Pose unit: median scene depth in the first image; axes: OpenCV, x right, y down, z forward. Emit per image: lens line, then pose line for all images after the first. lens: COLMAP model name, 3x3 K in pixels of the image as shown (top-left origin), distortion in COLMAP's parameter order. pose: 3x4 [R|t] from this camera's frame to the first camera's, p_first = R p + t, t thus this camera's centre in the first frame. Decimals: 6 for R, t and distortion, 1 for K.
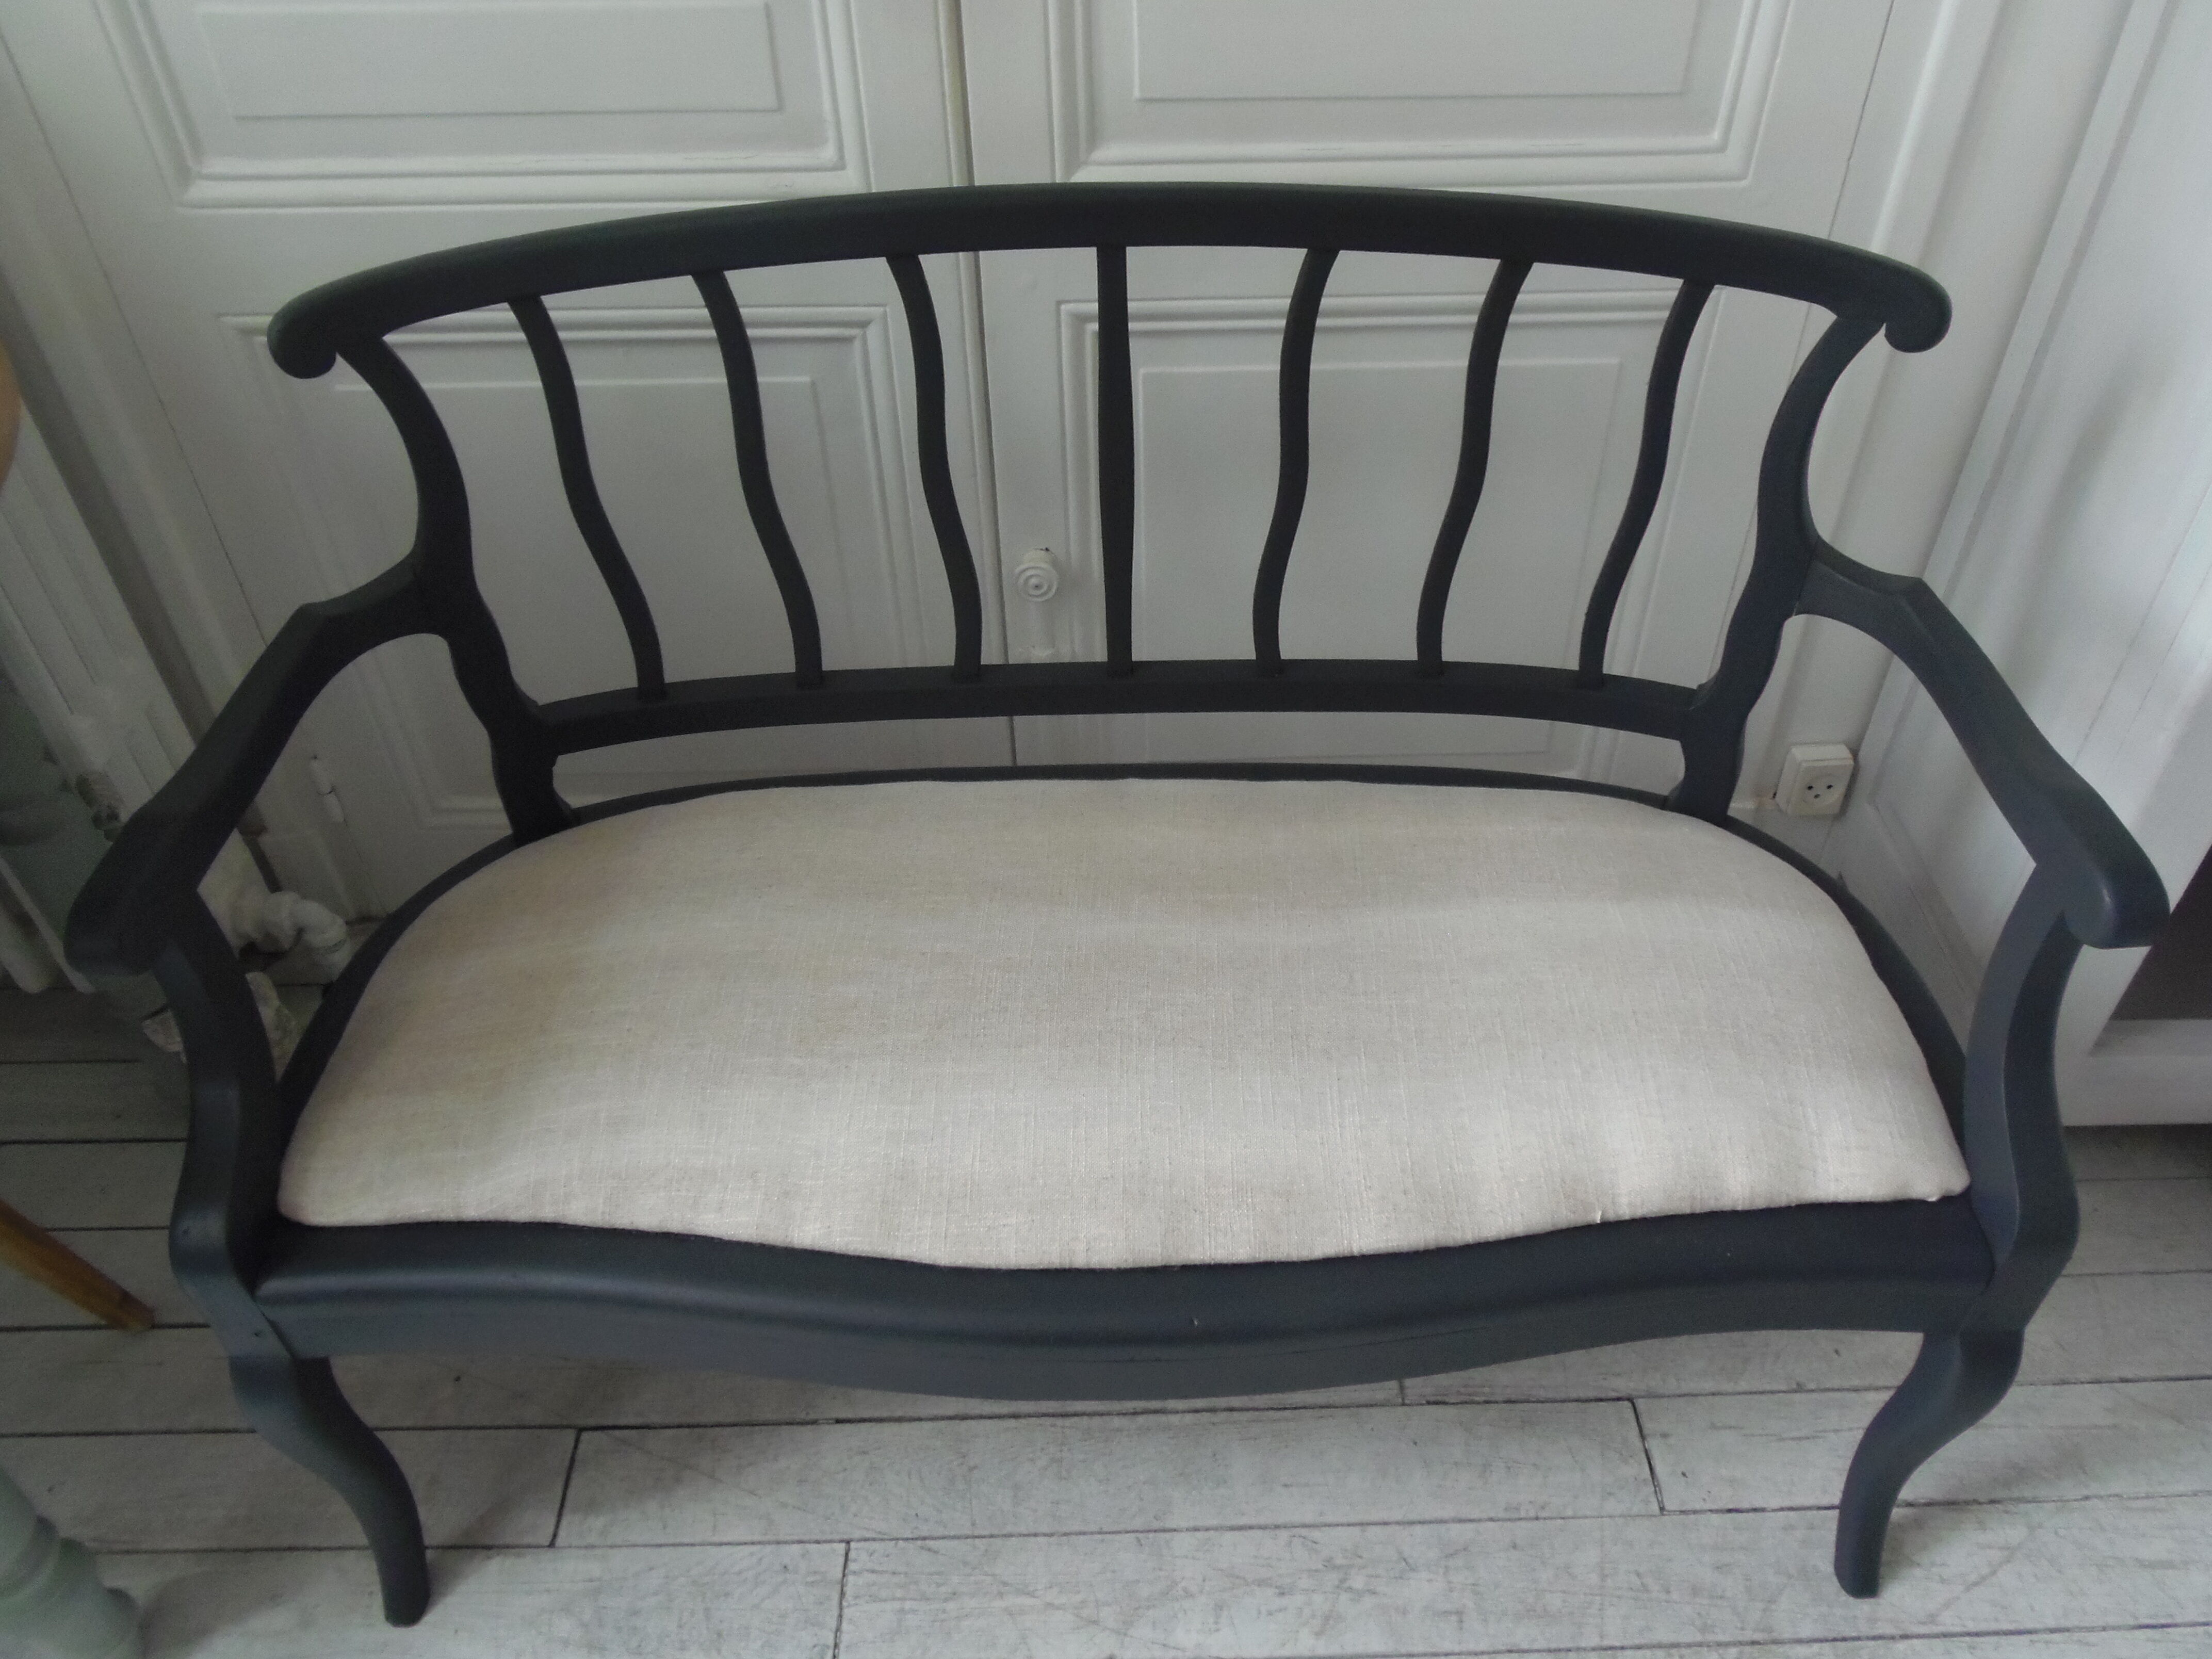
lens RADIAL K [[1616.8, 0, 1134.0], [0, 1616.8, 792.2], [0, 0, 1]] dist [-0.015934, -0.000517]
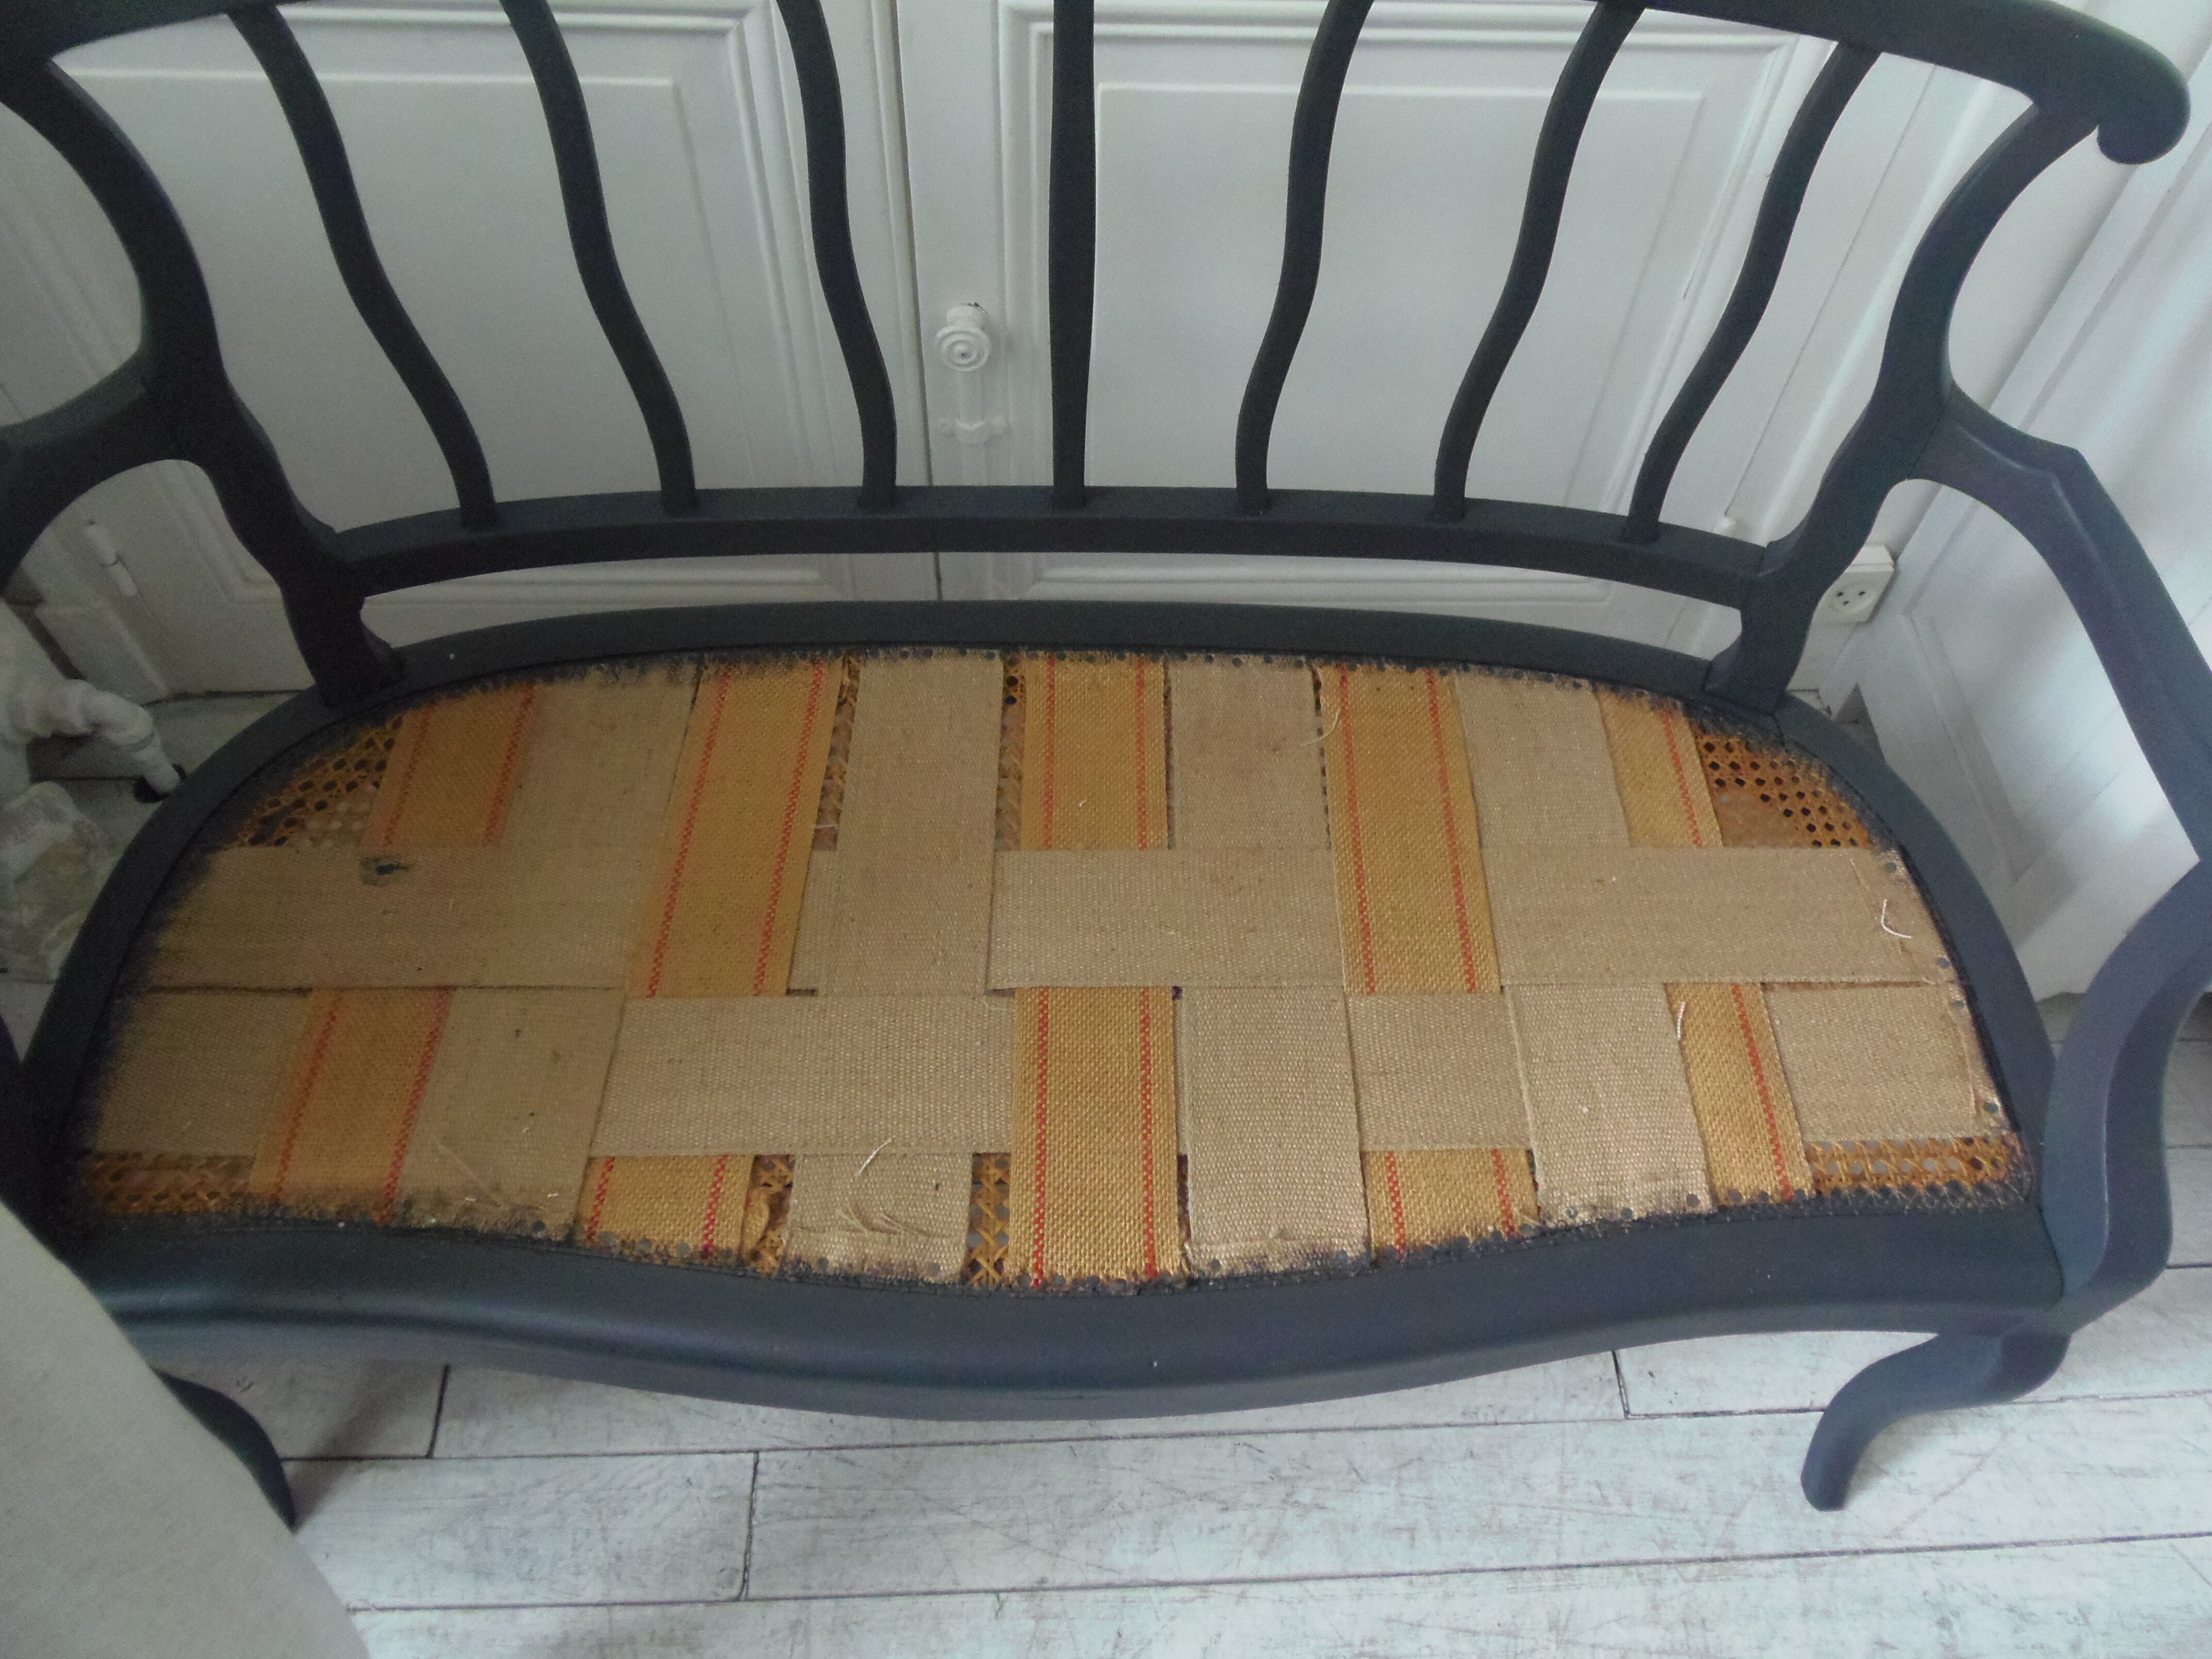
lens RADIAL K [[1616.8, 0, 1130.3], [0, 1616.8, 783.0], [0, 0, 1]] dist [-0.015934, -0.000517]
pose [[0.998487, 0.015669, 0.052703, -0.018970], [-0.027320, 0.973223, 0.228233, -0.125569], [-0.047716, -0.229328, 0.972179, 0.184020]]
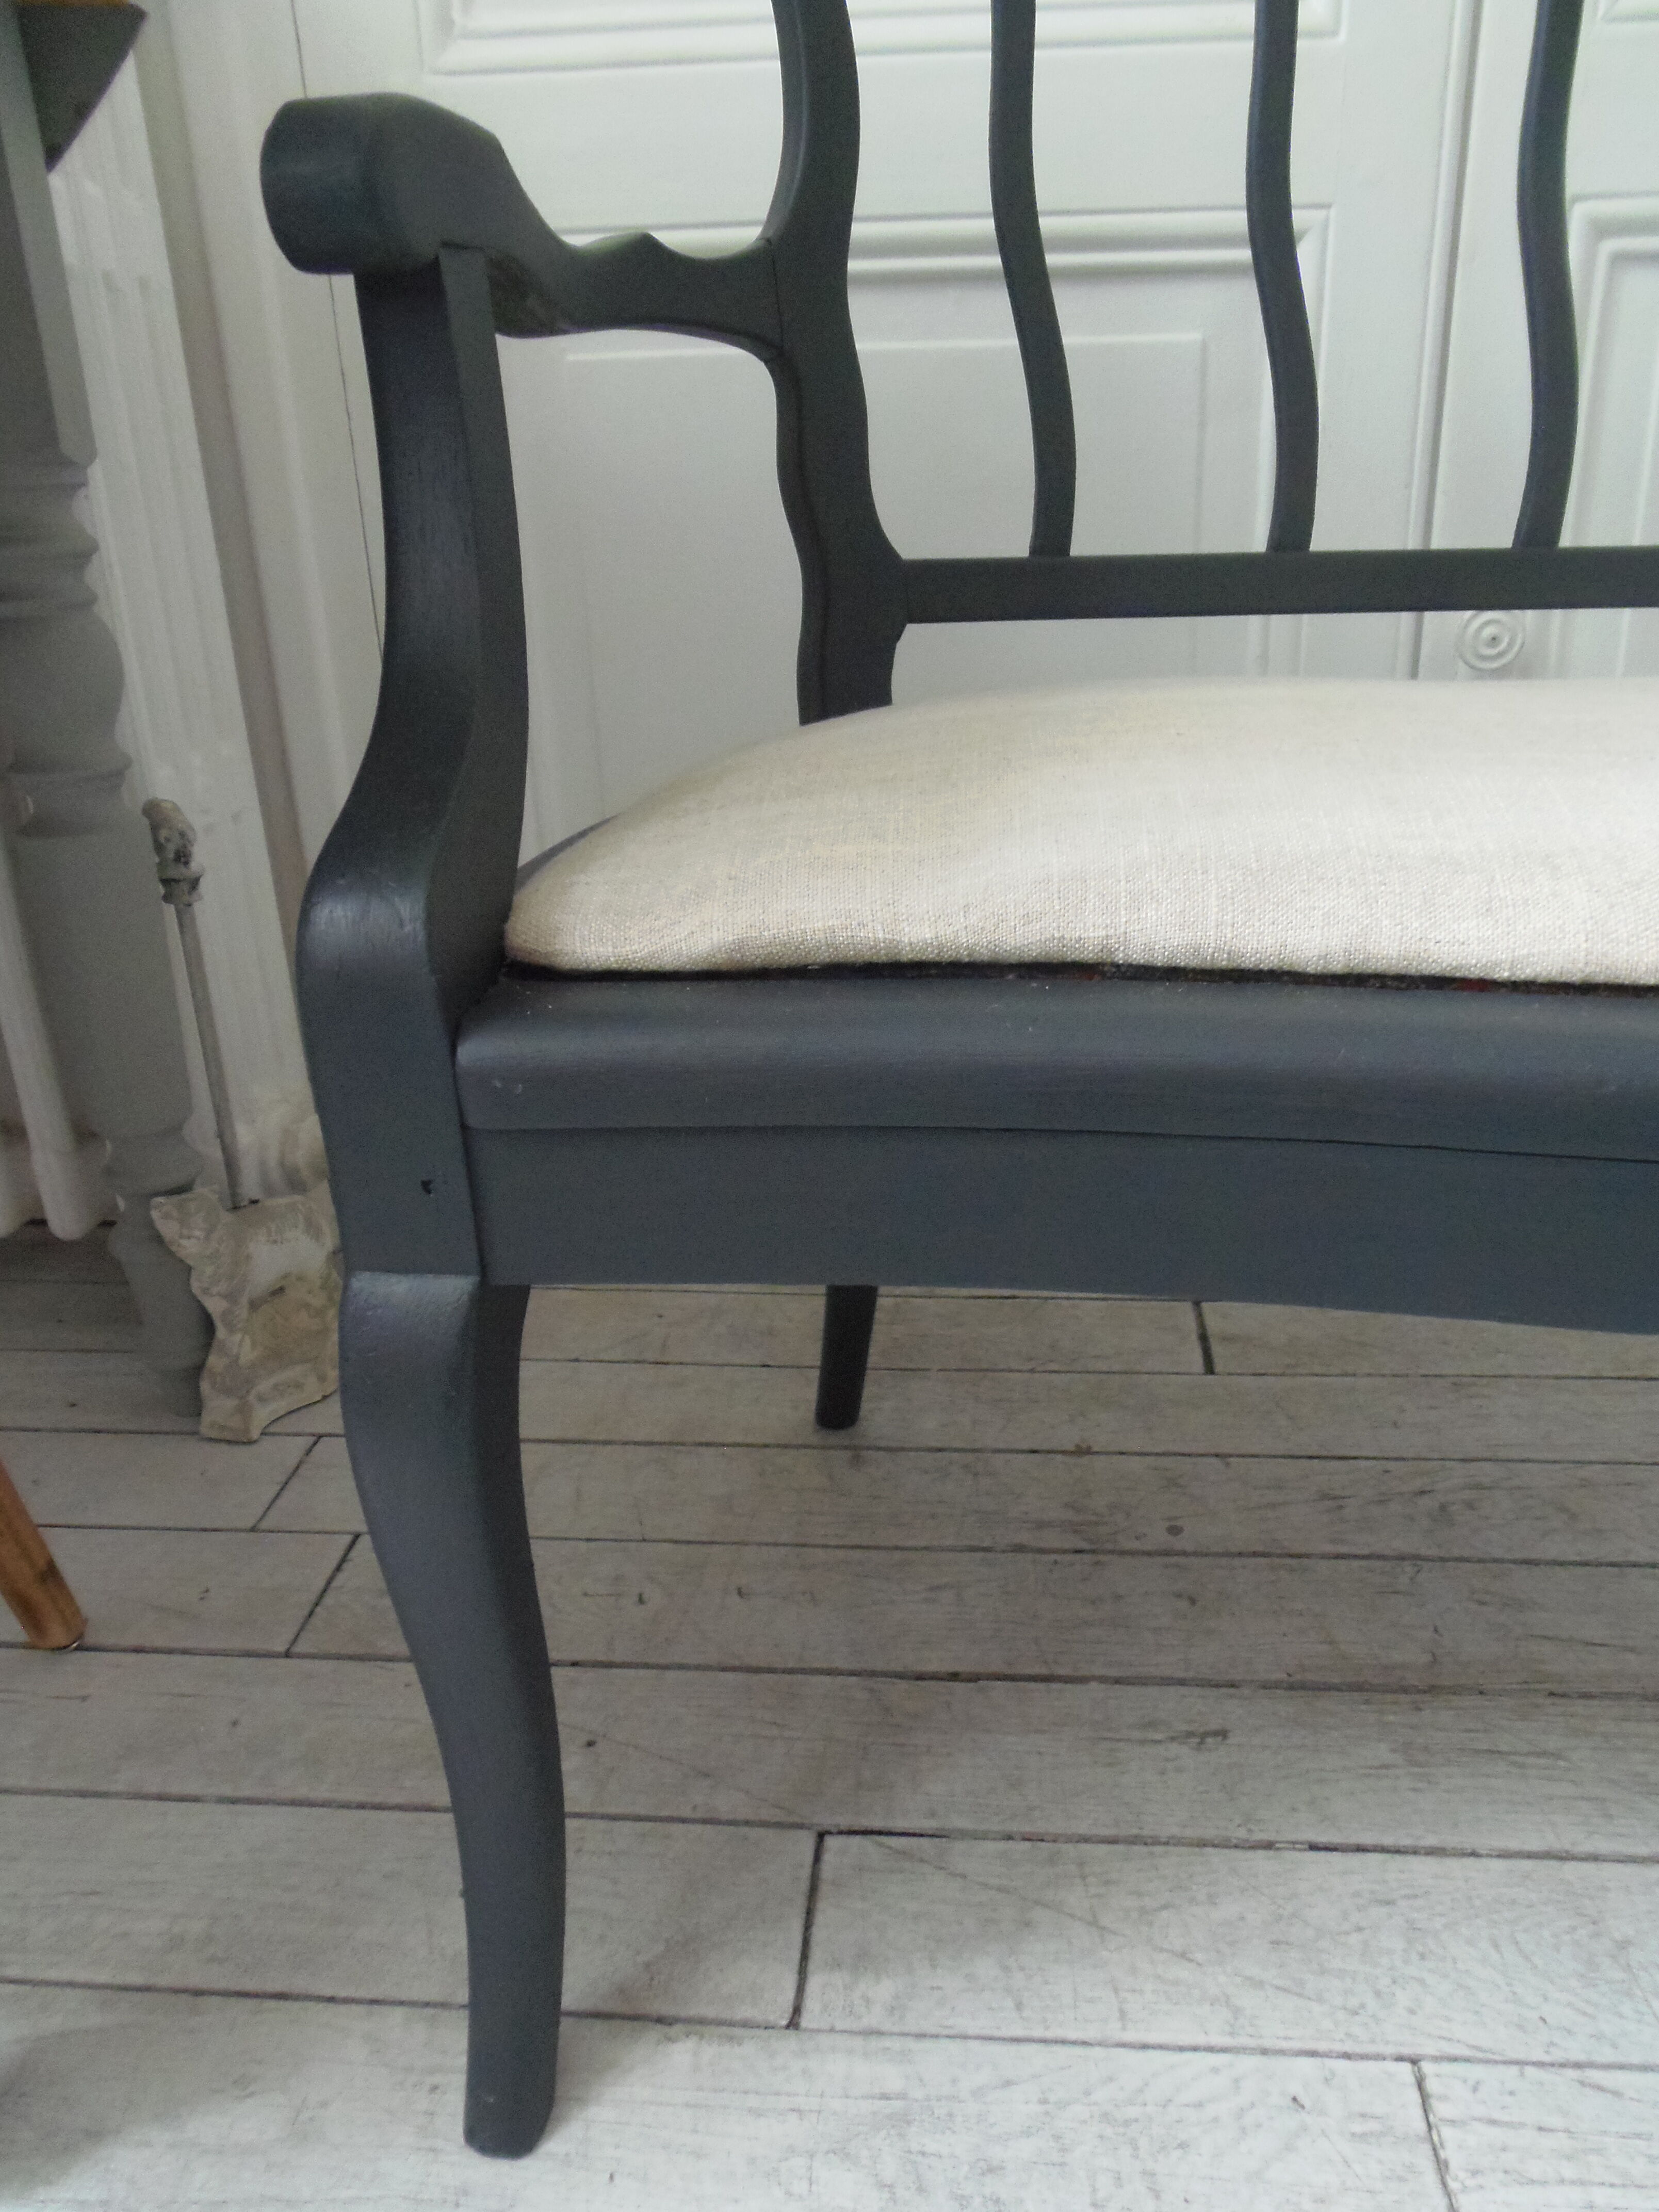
lens RADIAL K [[1616.8, 0, 868.4], [0, 1616.8, 1140.2], [0, 0, 1]] dist [-0.015934, -0.000517]
pose [[0.994330, 0.025652, -0.103202, -0.301187], [-0.056371, 0.950047, -0.306974, 0.367809], [0.090172, 0.311051, 0.946106, 0.459483]]
